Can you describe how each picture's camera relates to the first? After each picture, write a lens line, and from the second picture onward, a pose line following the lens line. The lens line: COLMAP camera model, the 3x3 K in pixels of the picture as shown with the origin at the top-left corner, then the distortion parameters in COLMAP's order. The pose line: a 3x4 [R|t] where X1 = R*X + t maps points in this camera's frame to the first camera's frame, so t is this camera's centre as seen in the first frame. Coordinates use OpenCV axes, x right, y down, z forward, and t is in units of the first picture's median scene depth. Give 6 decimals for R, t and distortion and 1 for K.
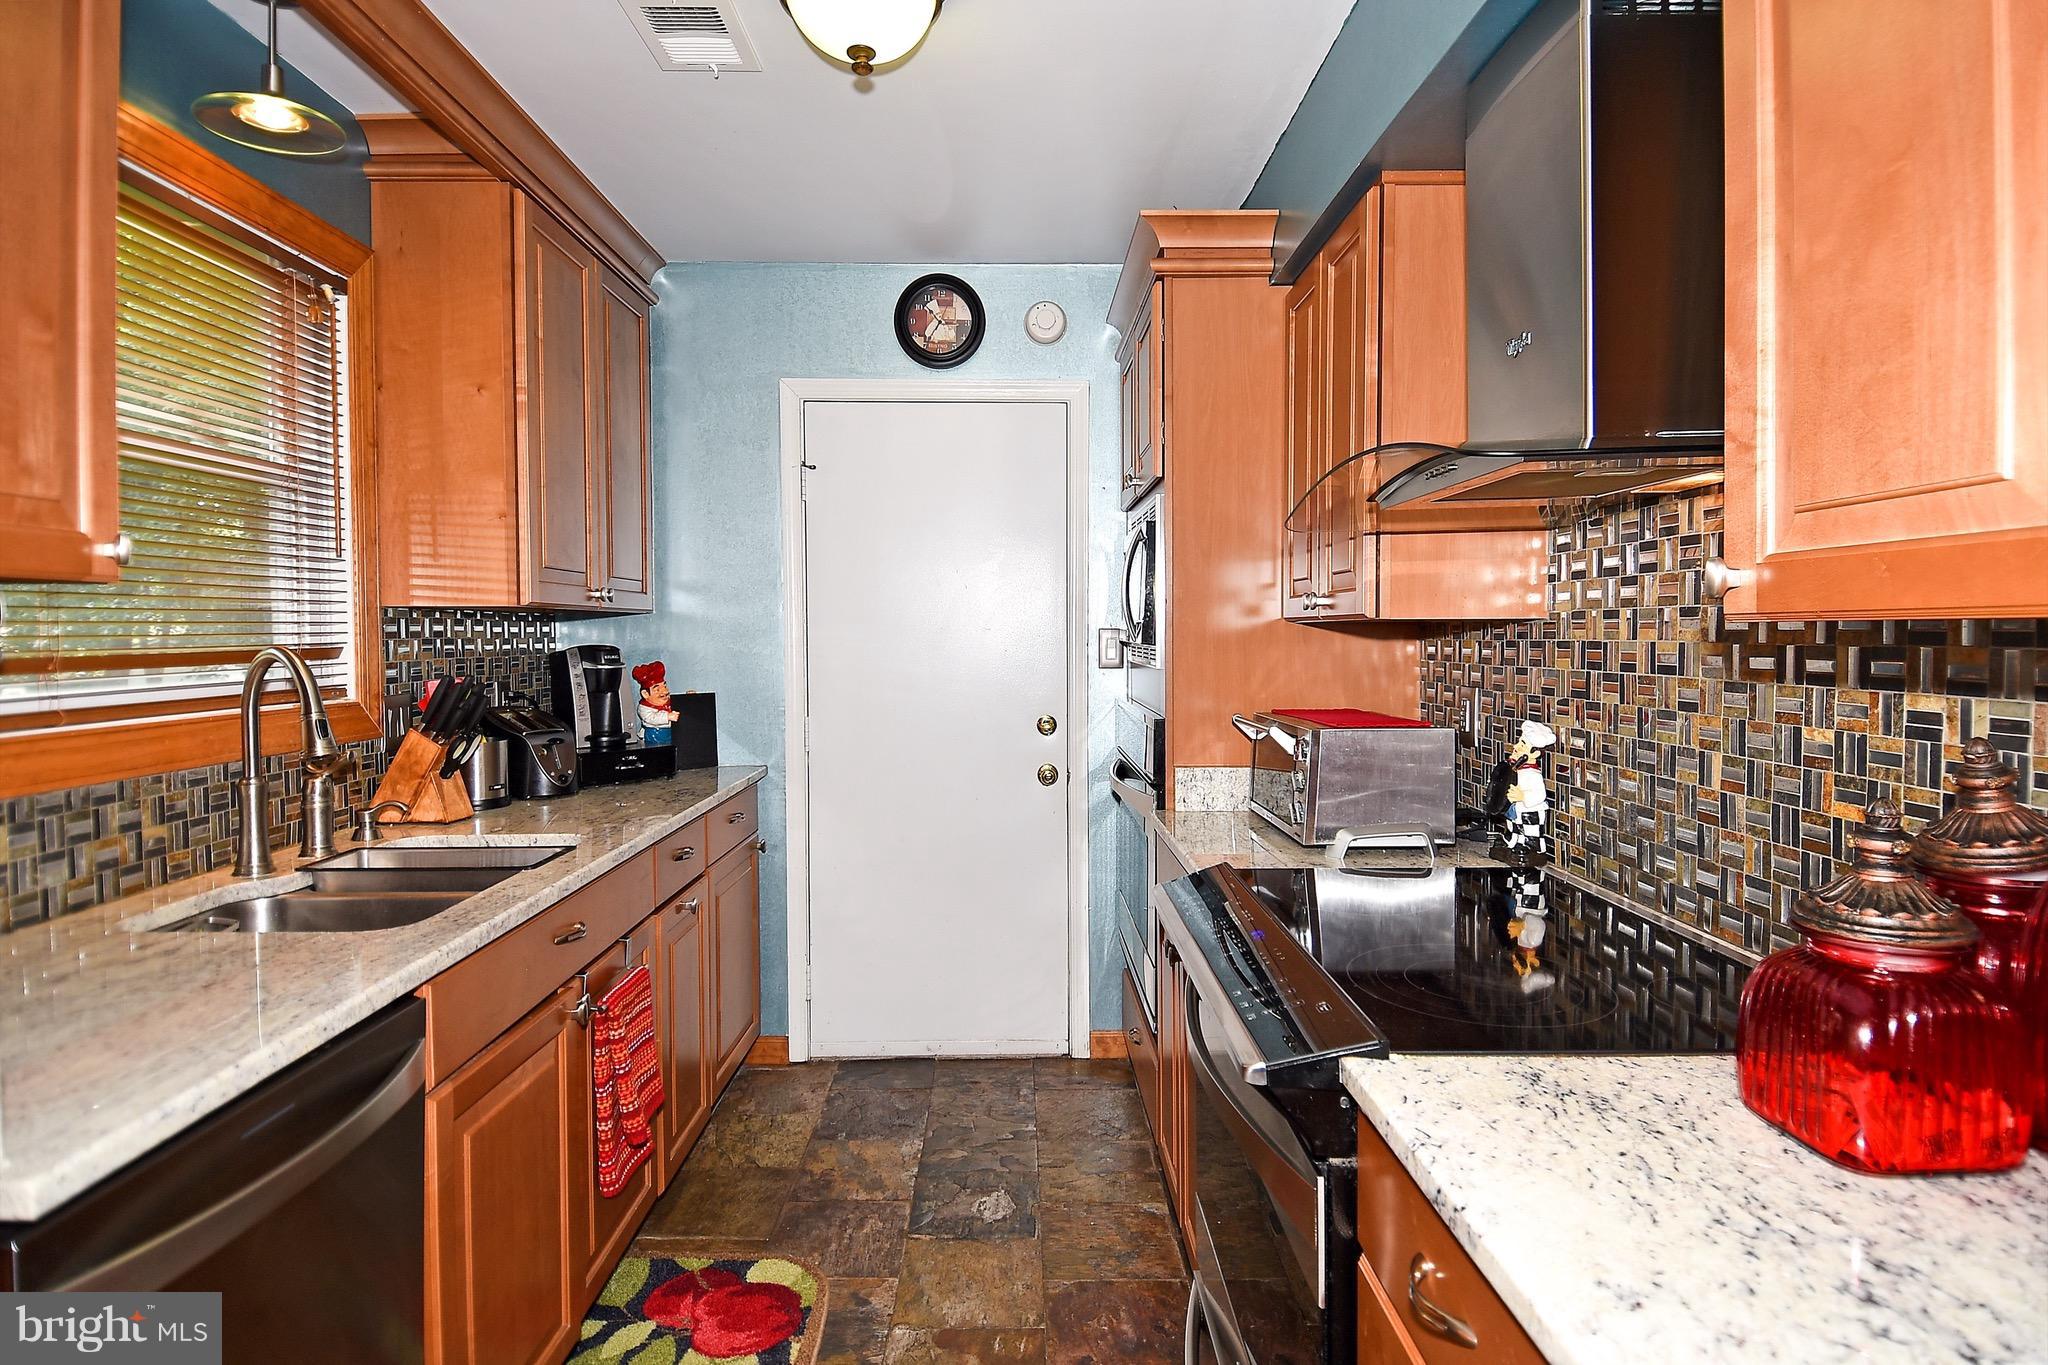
lens RADIAL K [[1089.3, 0, 1027.2], [0, 1089.3, 670.8], [0, 0, 1]] dist [0.052121, -0.060447]
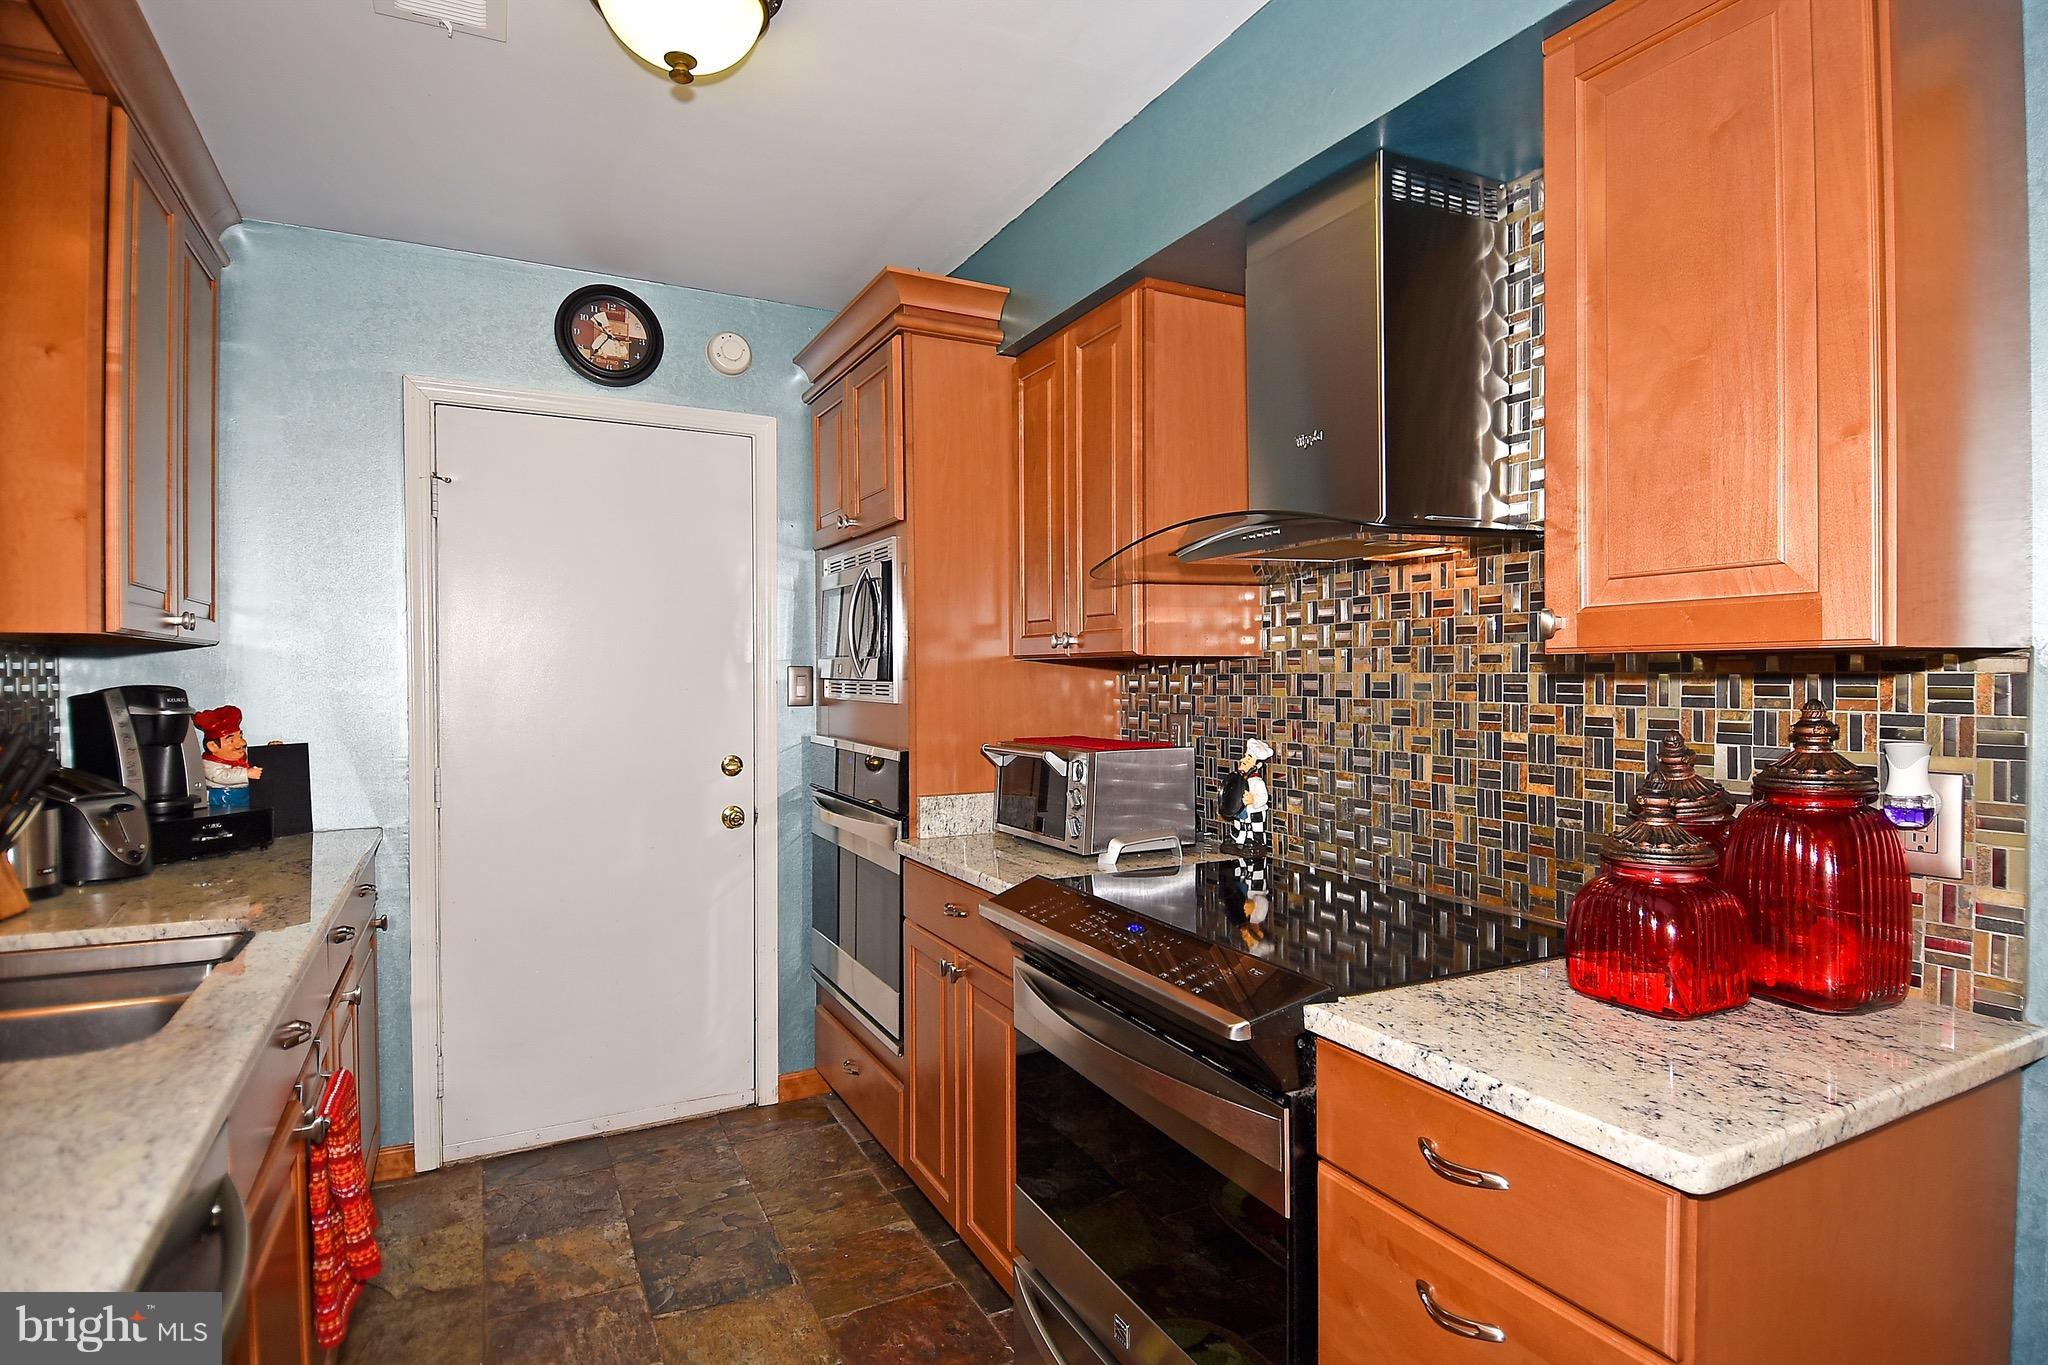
lens RADIAL K [[1035.0, 0, 1145.5], [0, 1035.0, 684.6], [0, 0, 1]] dist [0.034548, -0.034601]
pose [[0.887390, -0.005925, 0.460981, -0.182781], [0.016967, 0.999660, -0.019812, 0.005366], [-0.460707, 0.025402, 0.887189, 0.018519]]
